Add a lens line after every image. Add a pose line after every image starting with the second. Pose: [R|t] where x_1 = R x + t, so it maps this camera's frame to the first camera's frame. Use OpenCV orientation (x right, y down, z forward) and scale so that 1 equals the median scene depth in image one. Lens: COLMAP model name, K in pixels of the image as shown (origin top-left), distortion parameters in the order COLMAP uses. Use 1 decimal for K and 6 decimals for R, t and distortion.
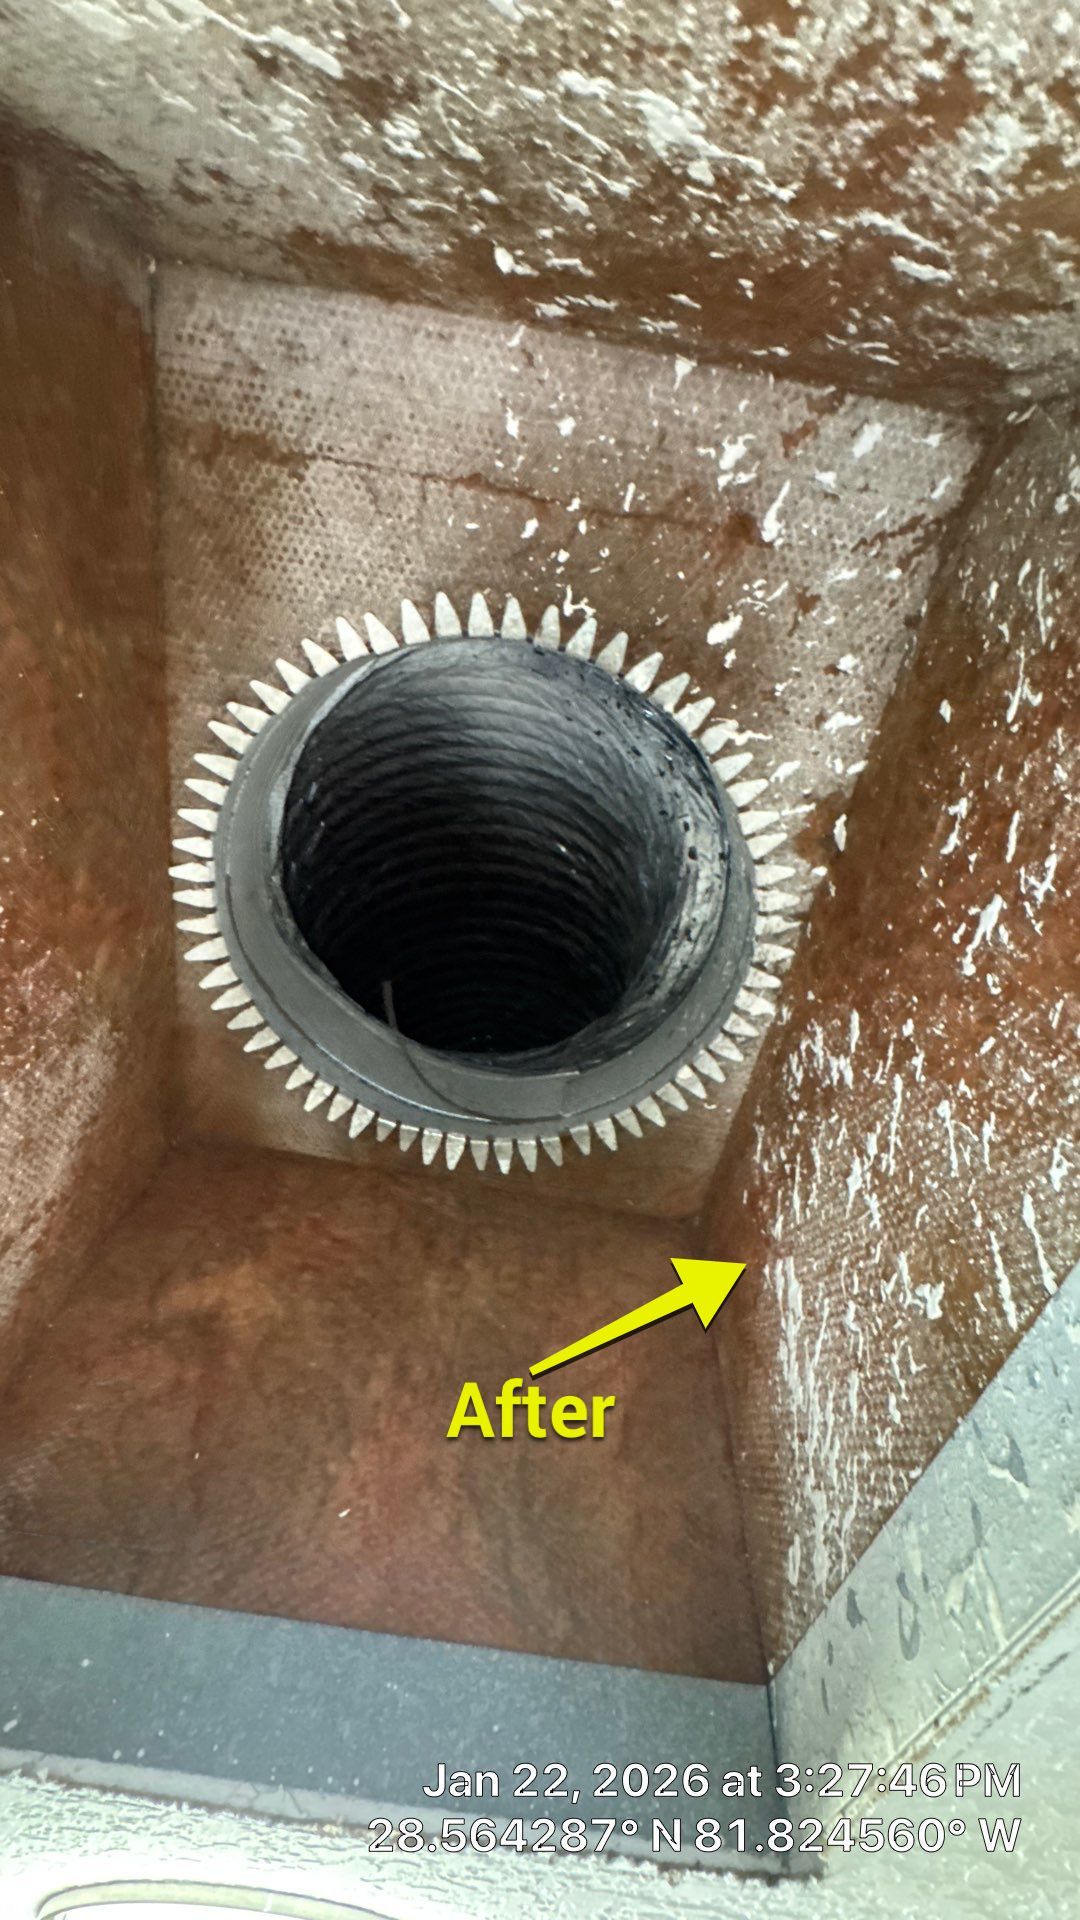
lens RADIAL K [[770.3, 0, 540.0], [0, 770.3, 955.6], [0, 0, 1]] dist [-0.004246, 0.001055]
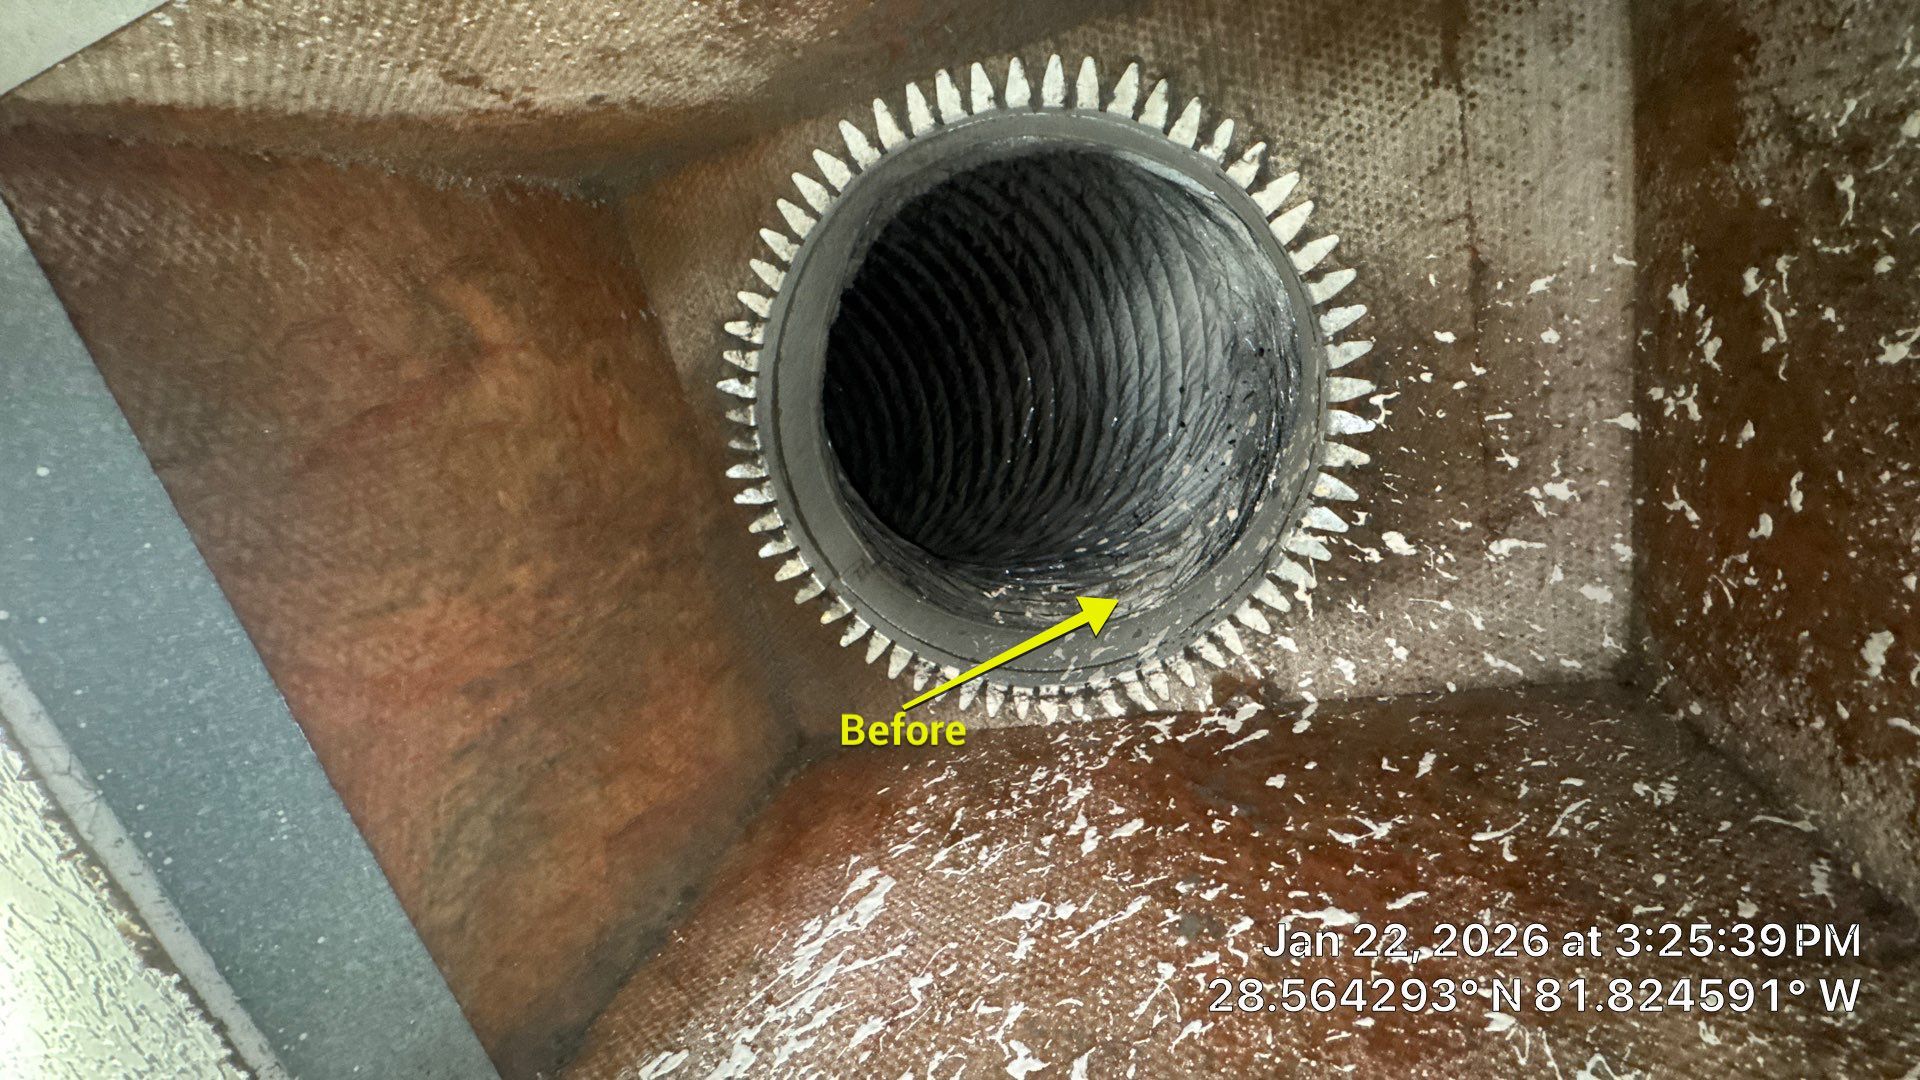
lens RADIAL K [[770.3, 0, 960.8], [0, 770.3, 539.9], [0, 0, 1]] dist [-0.004246, 0.001055]
pose [[0.410339, 0.870034, 0.273244, -0.302084], [-0.888455, 0.448959, -0.095305, 0.211480], [-0.205594, -0.203658, 0.957212, 0.110561]]
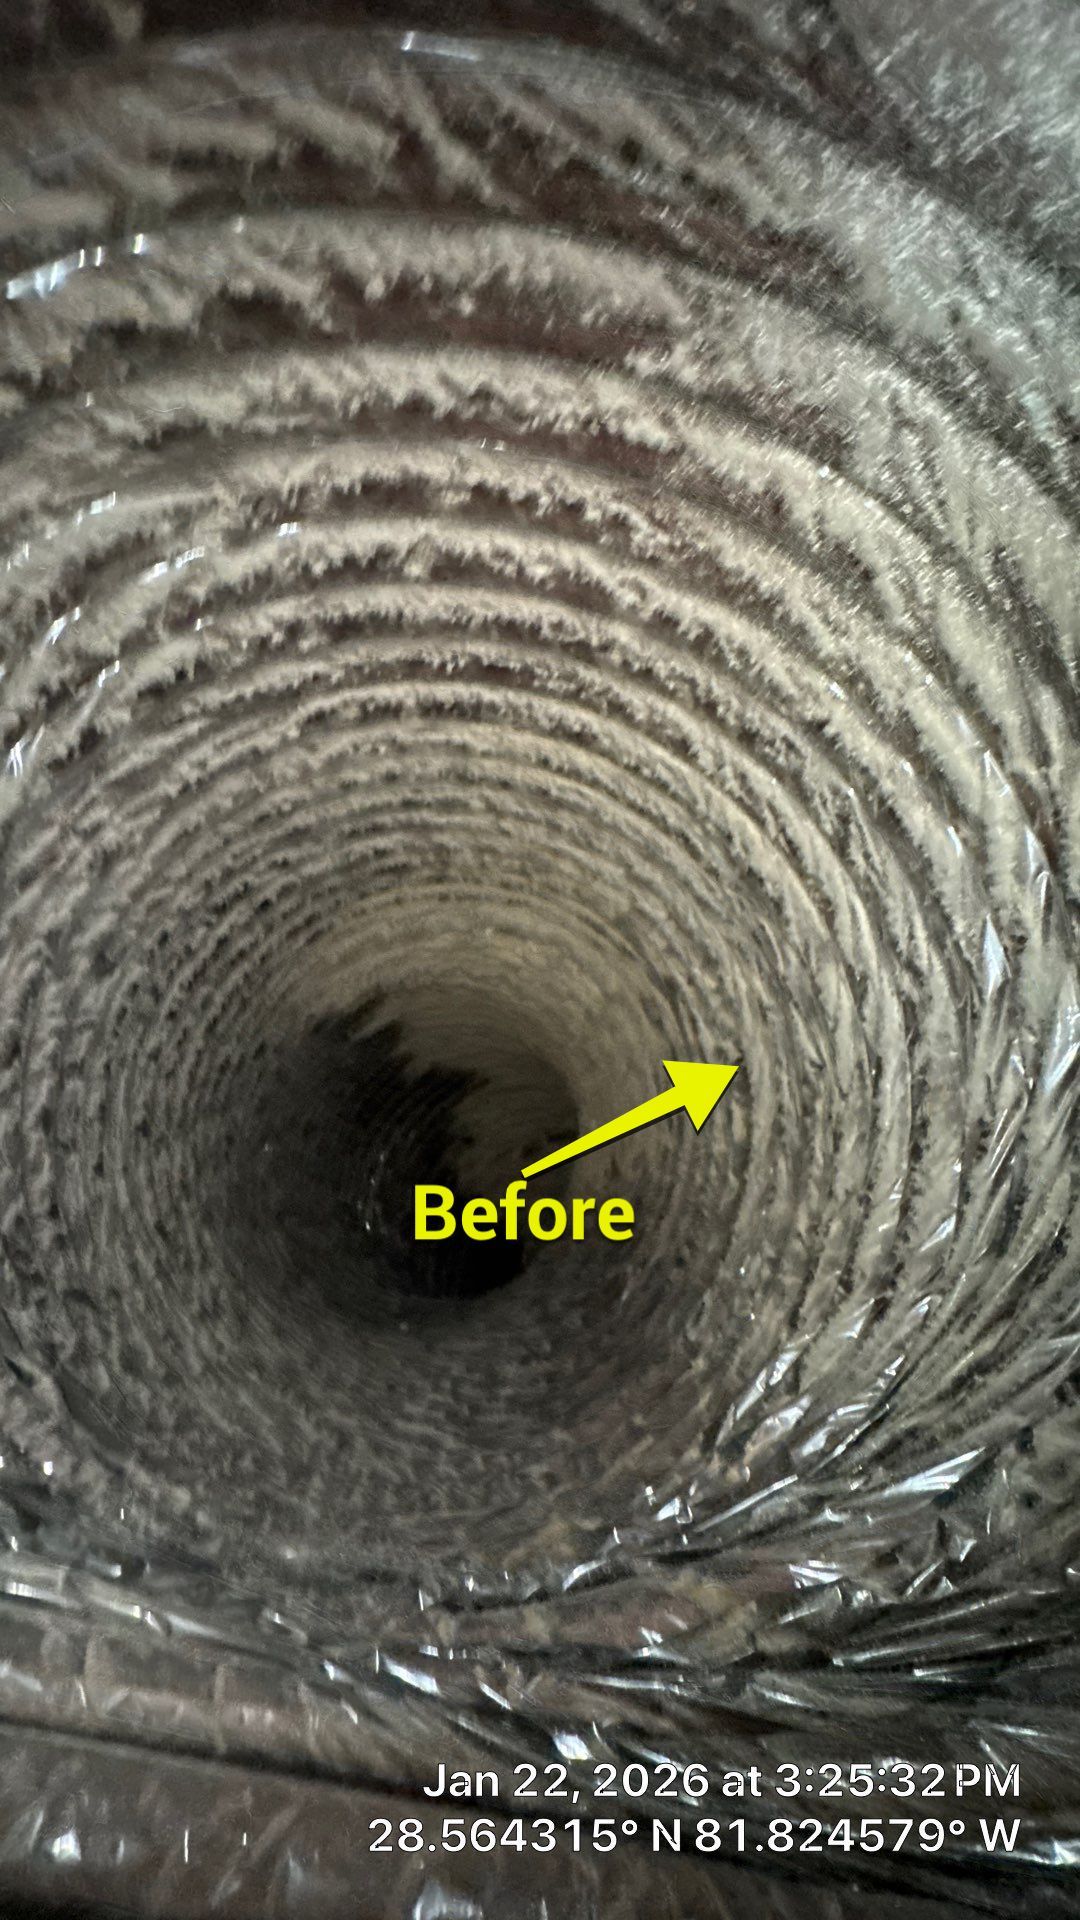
lens RADIAL K [[770.3, 0, 539.5], [0, 770.3, 968.7], [0, 0, 1]] dist [-0.004246, 0.001055]
pose [[0.930478, 0.365947, 0.017123, -0.154297], [-0.329187, 0.814671, 0.477439, -0.279780], [0.160767, -0.449883, 0.878498, 1.574748]]
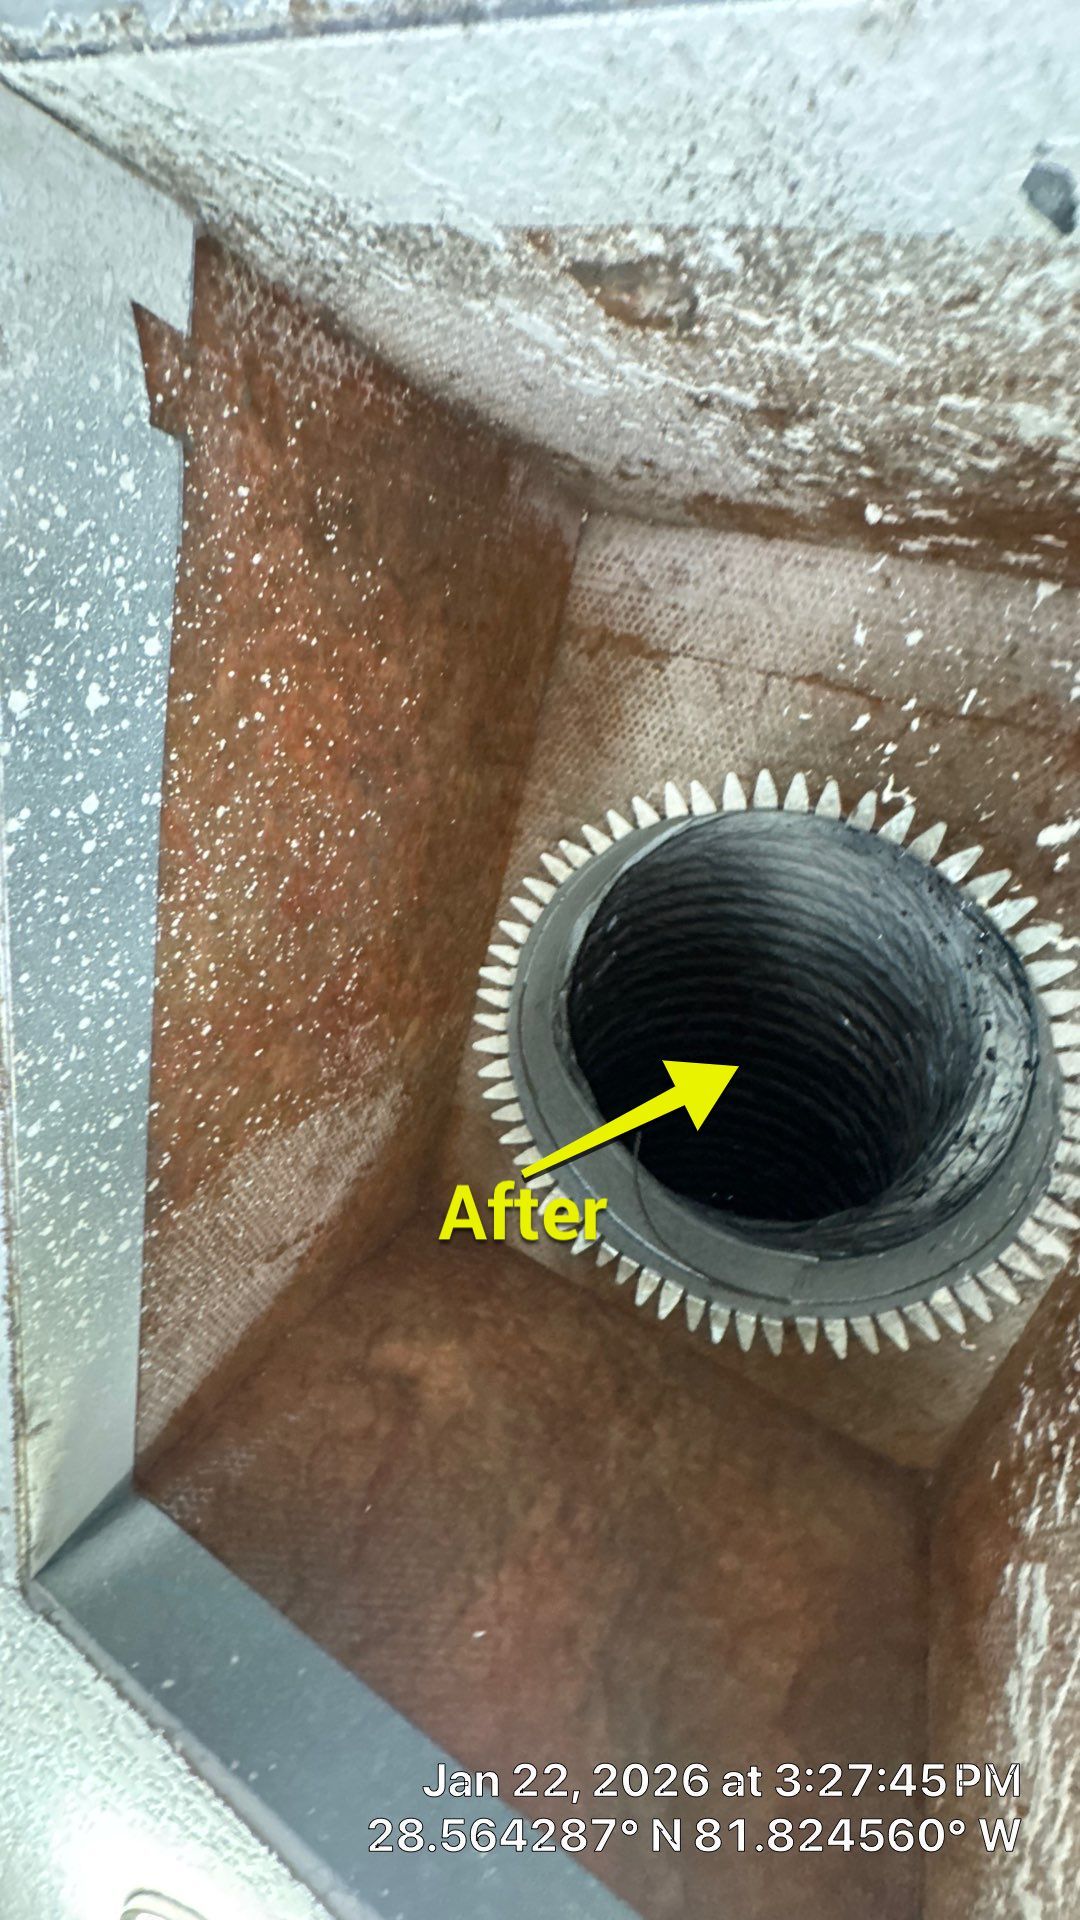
lens RADIAL K [[770.3, 0, 540.6], [0, 770.3, 955.5], [0, 0, 1]] dist [-0.004246, 0.001055]
pose [[0.918385, 0.174604, -0.355080, 0.013217], [-0.235629, 0.962242, -0.136272, 0.006721], [0.317879, 0.208817, 0.924850, -0.058622]]
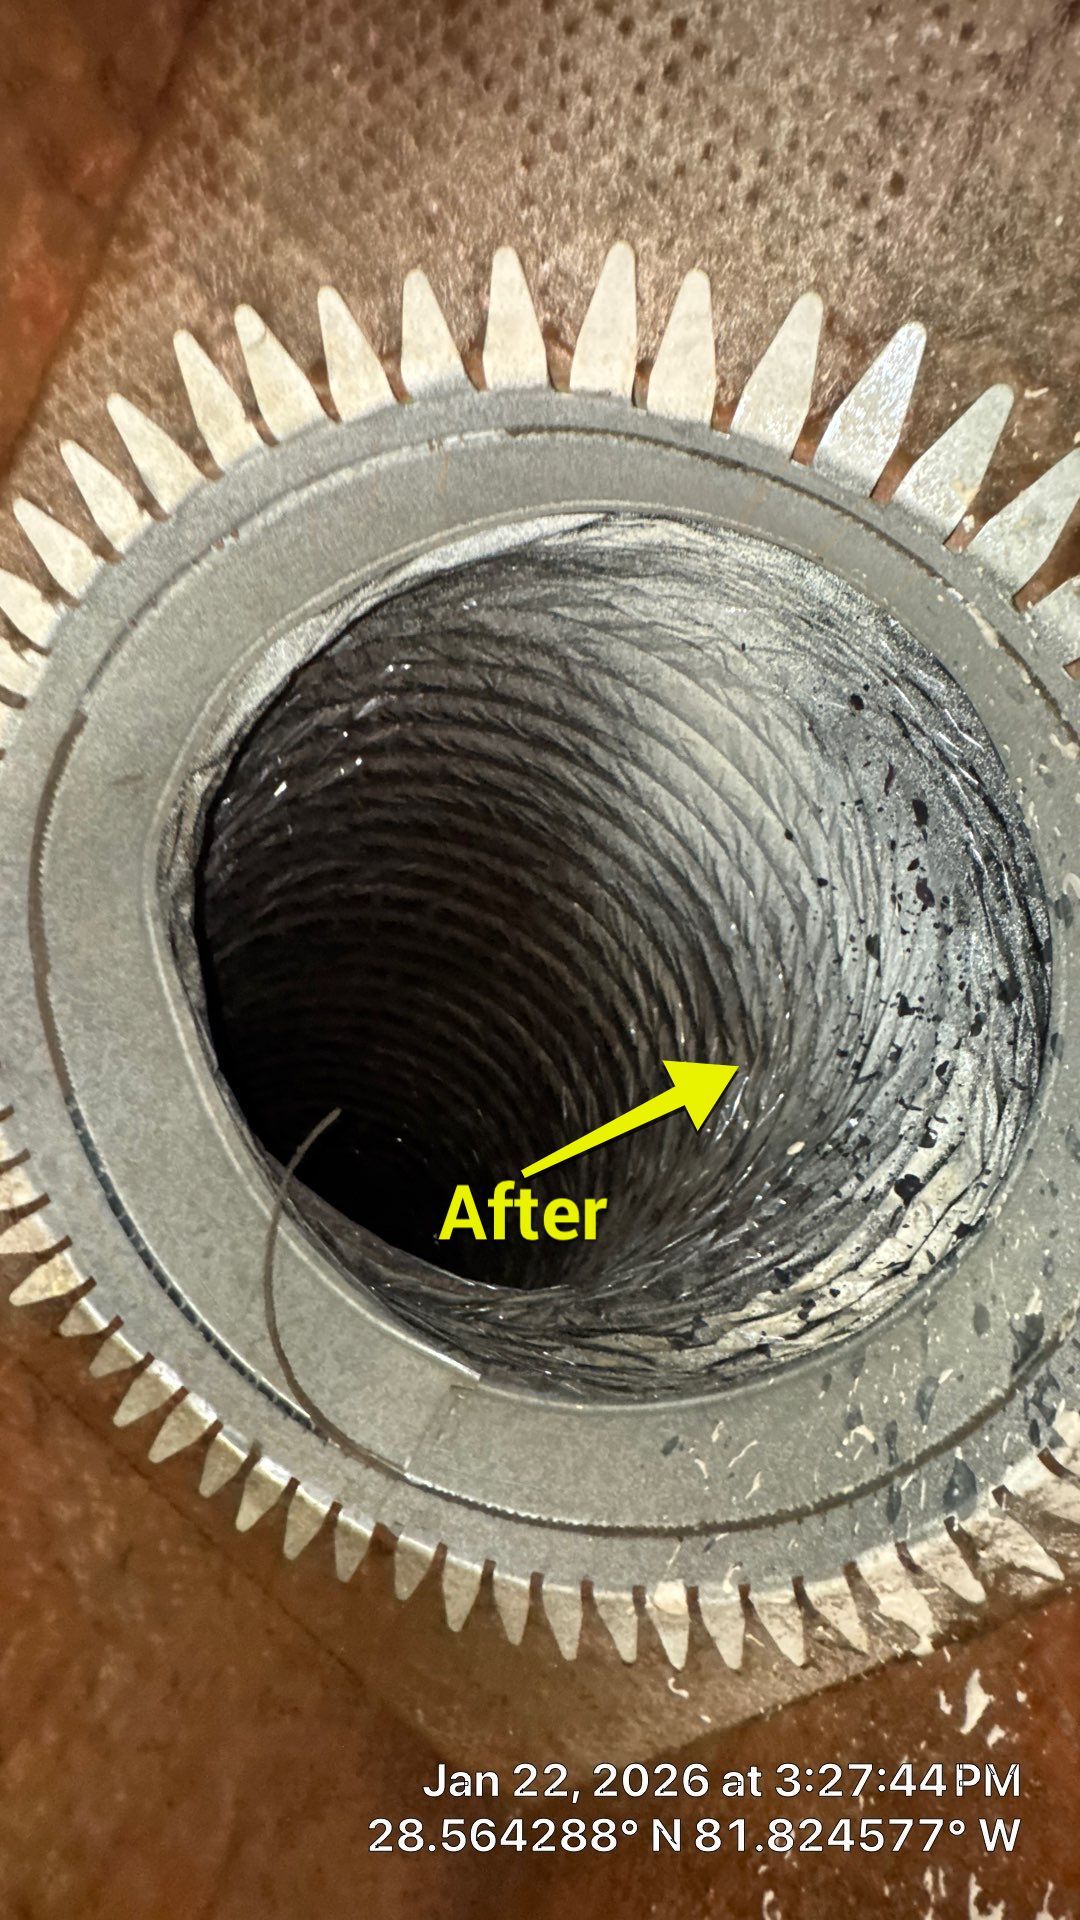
lens RADIAL K [[770.3, 0, 539.0], [0, 770.3, 959.3], [0, 0, 1]] dist [-0.004246, 0.001055]
pose [[0.837690, 0.546077, -0.008716, -0.112717], [-0.544920, 0.834633, -0.080310, -0.117276], [-0.036581, 0.072024, 0.996732, 0.683621]]
